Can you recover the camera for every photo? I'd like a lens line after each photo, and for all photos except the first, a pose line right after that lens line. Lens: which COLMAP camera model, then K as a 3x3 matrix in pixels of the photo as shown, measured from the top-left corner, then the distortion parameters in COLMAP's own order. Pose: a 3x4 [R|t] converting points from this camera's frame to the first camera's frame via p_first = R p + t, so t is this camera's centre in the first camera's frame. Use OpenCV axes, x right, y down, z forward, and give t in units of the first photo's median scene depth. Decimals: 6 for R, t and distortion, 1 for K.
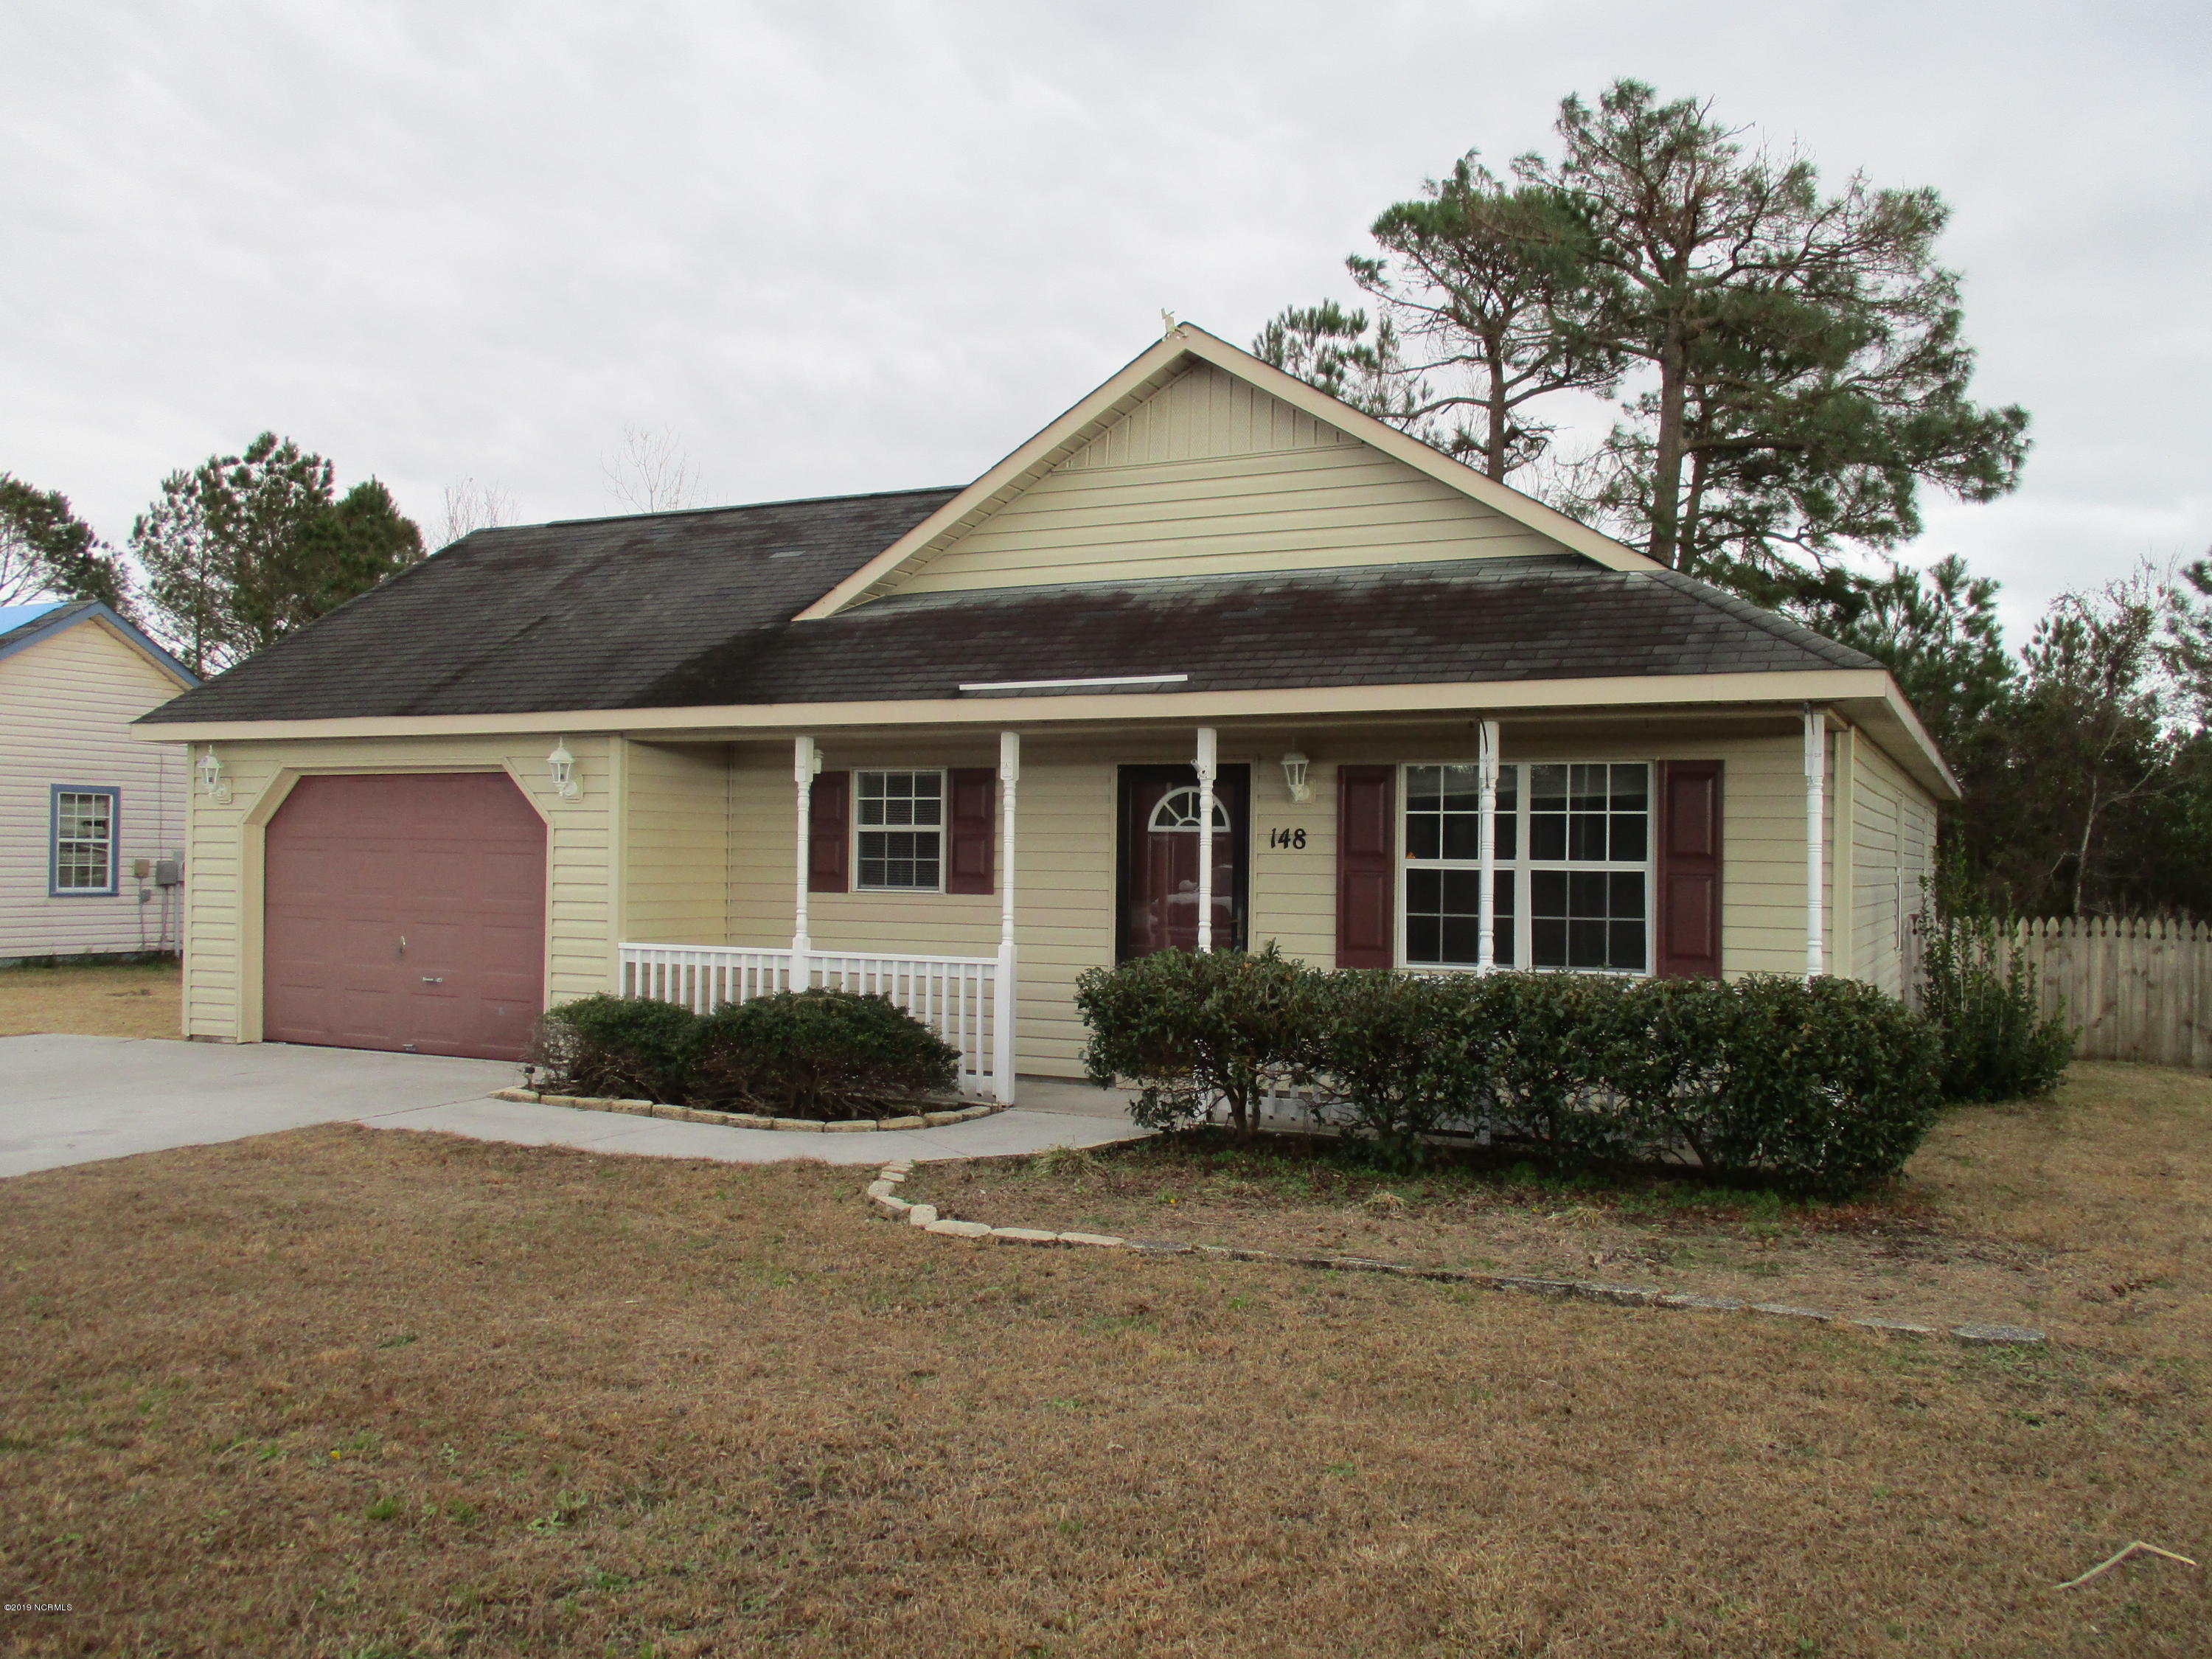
lens RADIAL K [[1866.3, 0, 1106.0], [0, 1866.3, 829.5], [0, 0, 1]] dist [-0.027847, -0.007299]
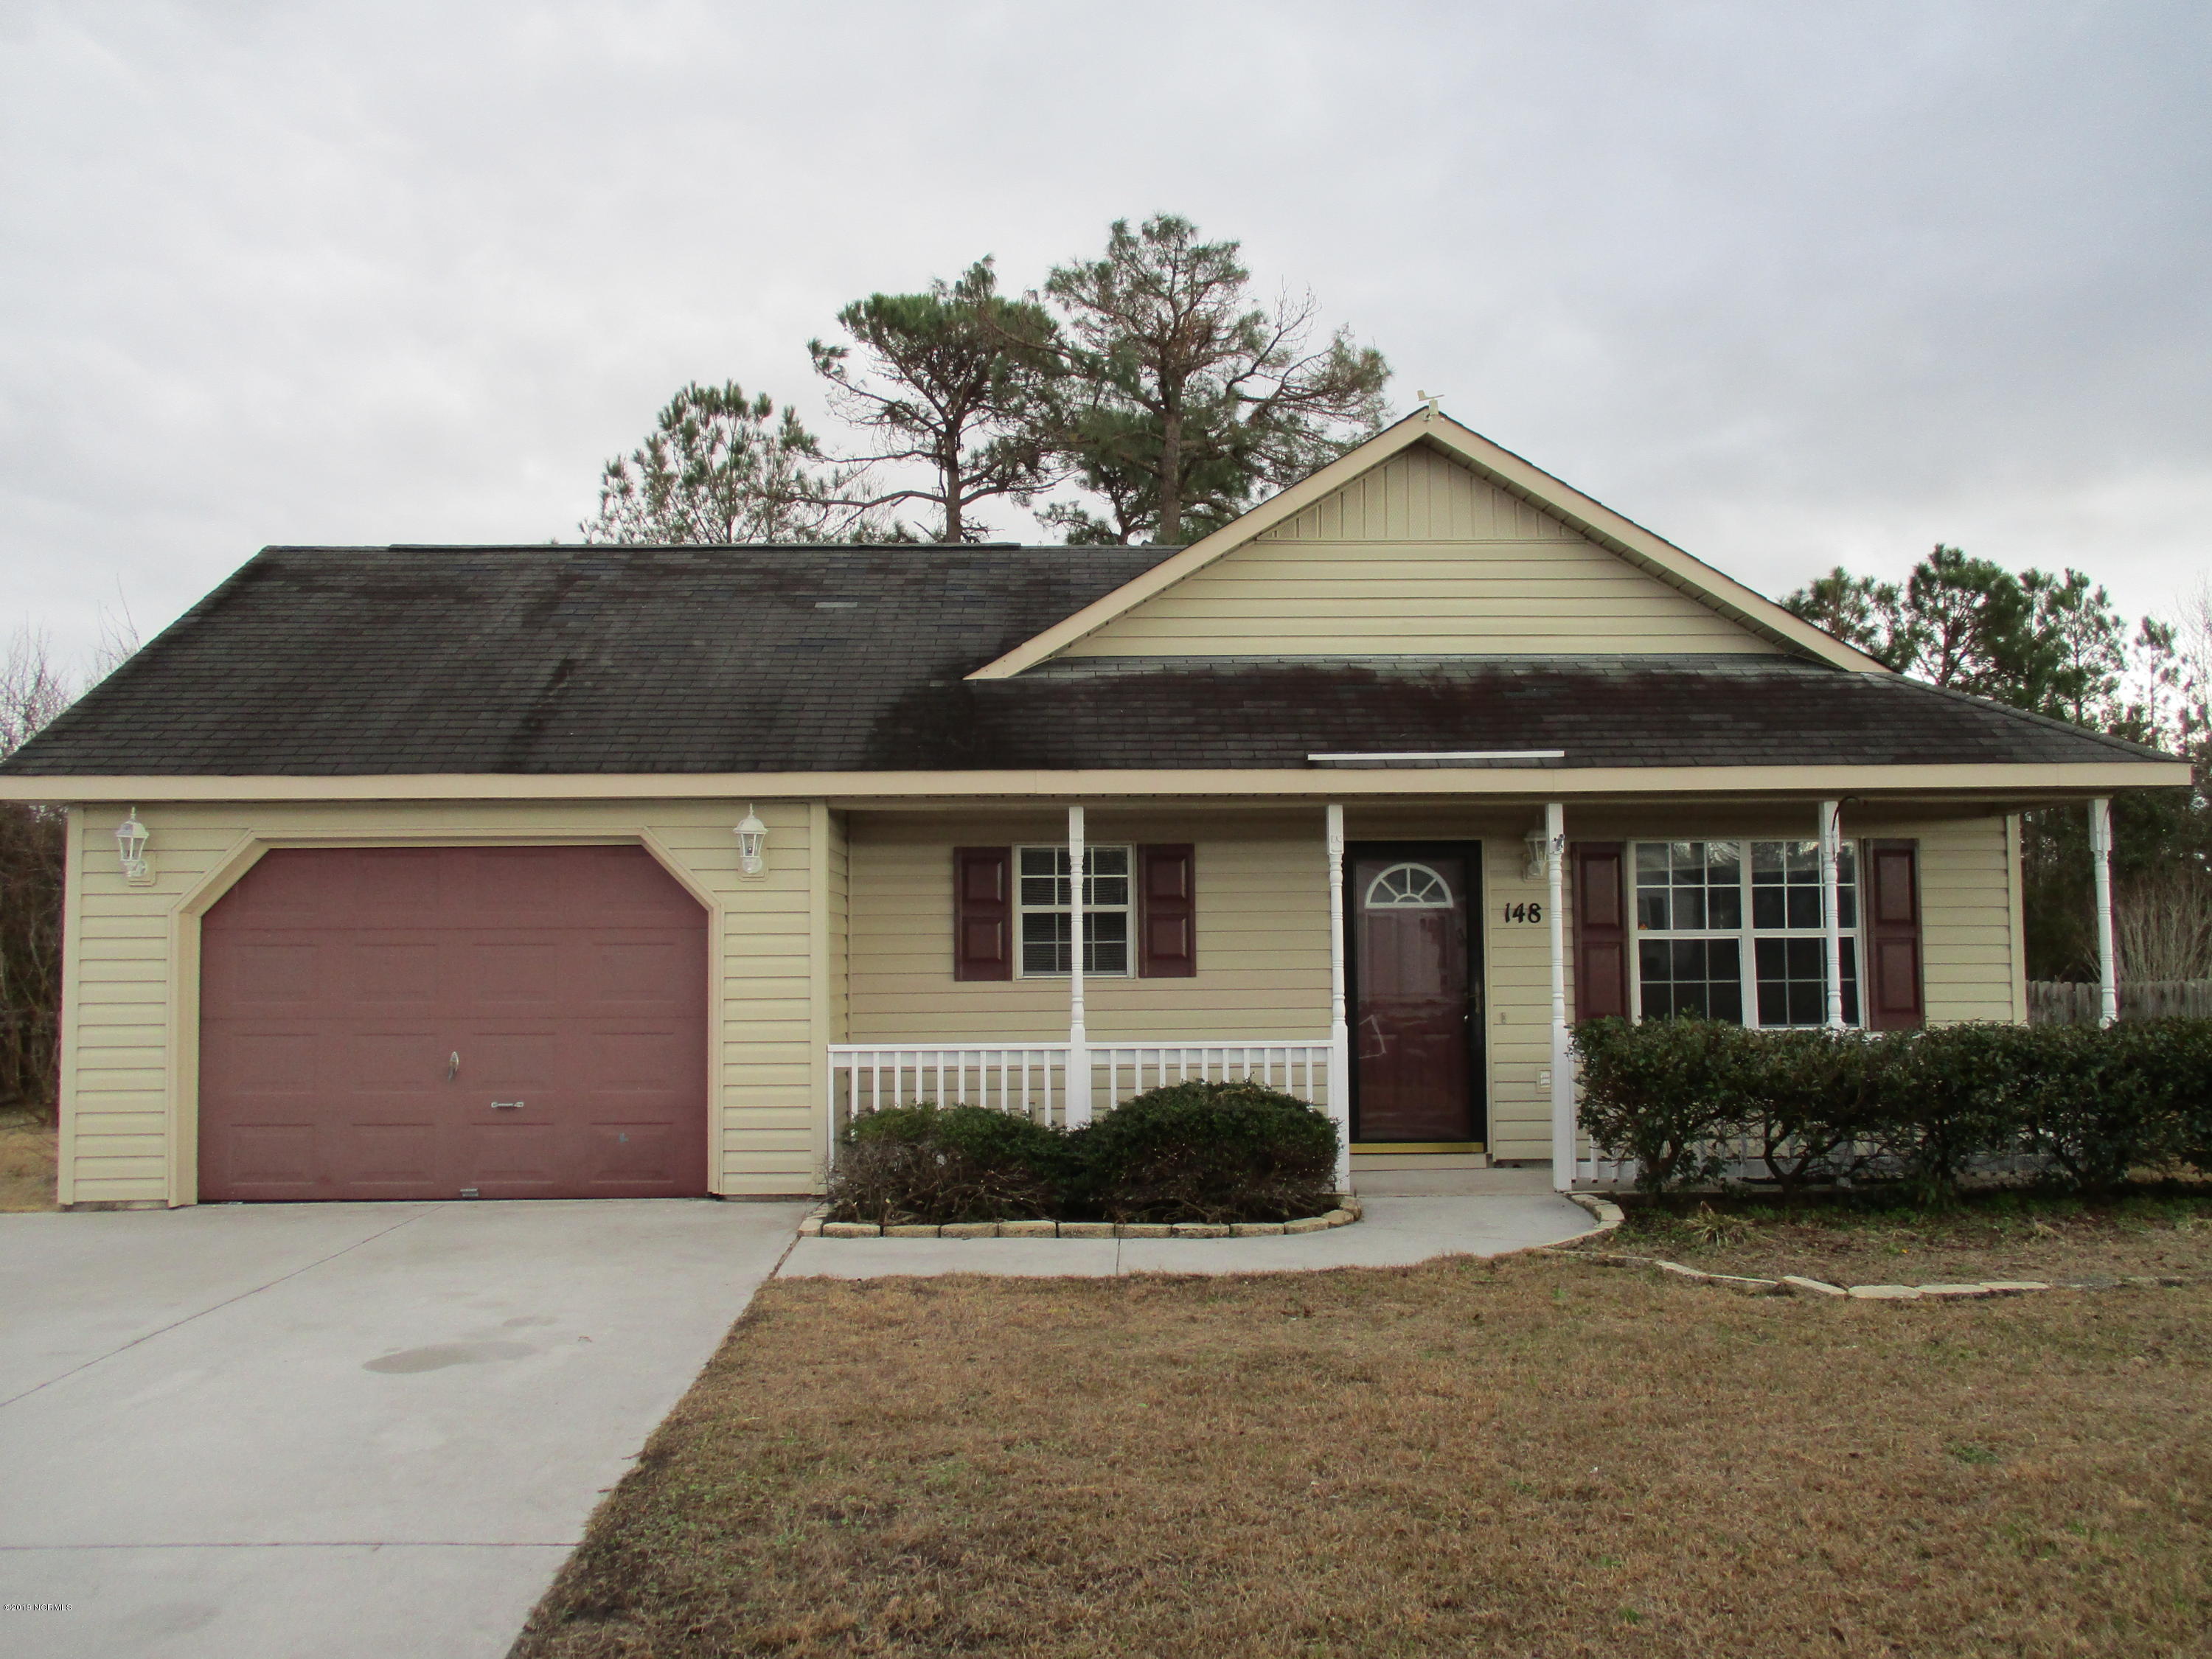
lens RADIAL K [[1866.3, 0, 1106.0], [0, 1866.3, 829.5], [0, 0, 1]] dist [-0.027847, -0.007299]
pose [[0.883326, 0.010796, 0.468634, -0.544615], [0.013174, 0.998768, -0.047842, 0.004647], [-0.468573, 0.048434, 0.882096, 0.181128]]
